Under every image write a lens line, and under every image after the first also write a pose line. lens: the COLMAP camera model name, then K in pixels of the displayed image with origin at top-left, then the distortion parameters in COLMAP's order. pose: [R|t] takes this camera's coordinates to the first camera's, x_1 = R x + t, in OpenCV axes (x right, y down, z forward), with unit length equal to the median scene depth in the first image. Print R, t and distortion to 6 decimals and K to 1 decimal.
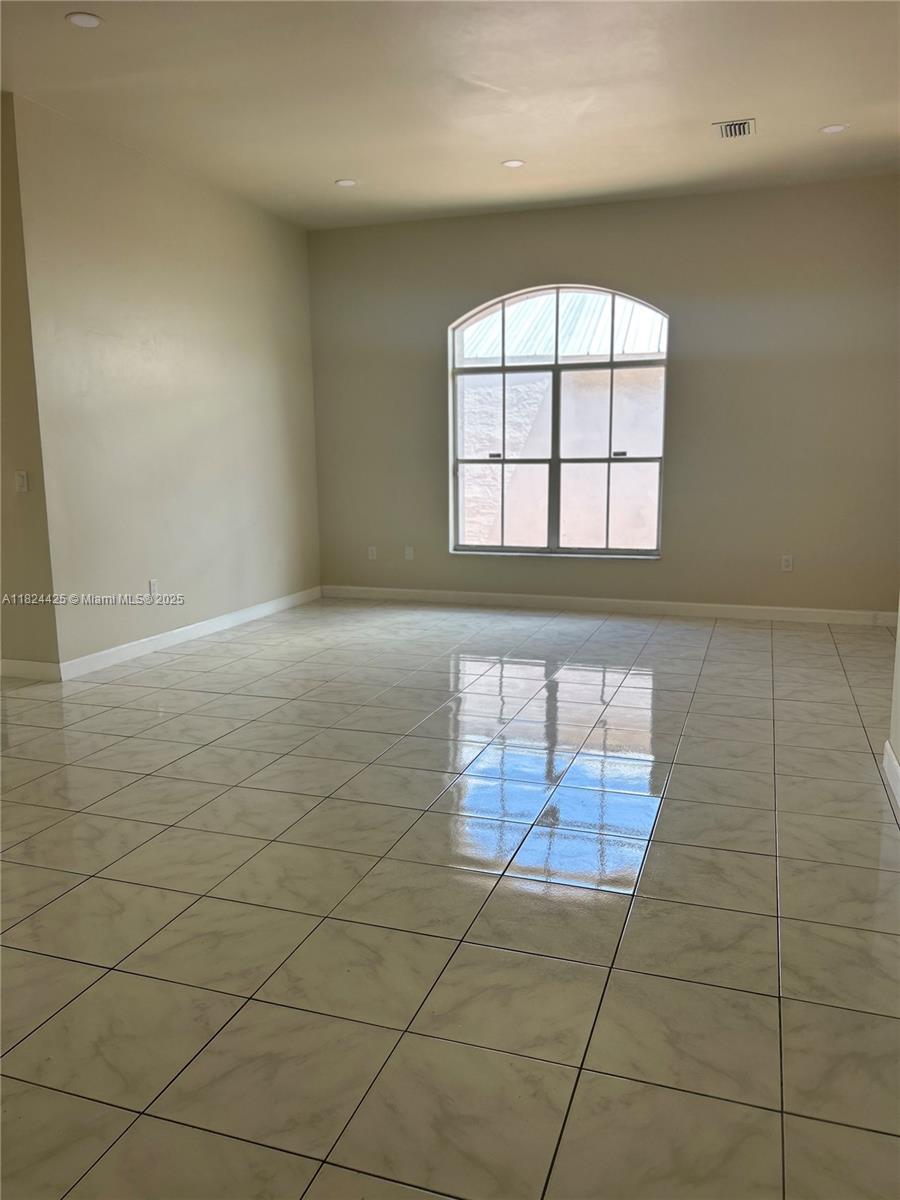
lens RADIAL K [[910.4, 0, 449.3], [0, 910.4, 602.7], [0, 0, 1]] dist [0.041893, -0.036581]
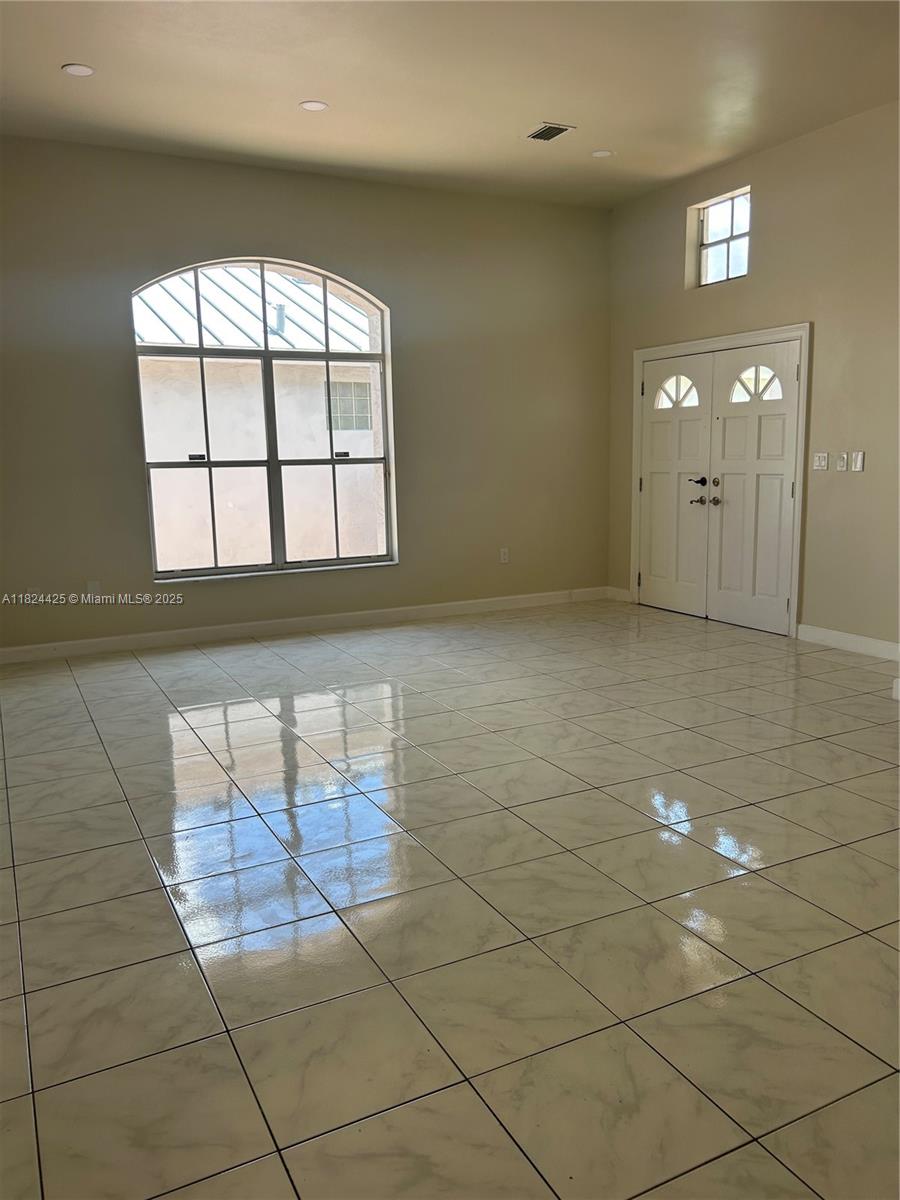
lens RADIAL K [[910.4, 0, 449.8], [0, 910.4, 602.7], [0, 0, 1]] dist [0.041893, -0.036581]
pose [[0.697883, -0.122812, 0.705604, -0.397620], [0.128547, 0.990669, 0.045288, -0.042100], [-0.704582, 0.059098, 0.707158, 0.279474]]
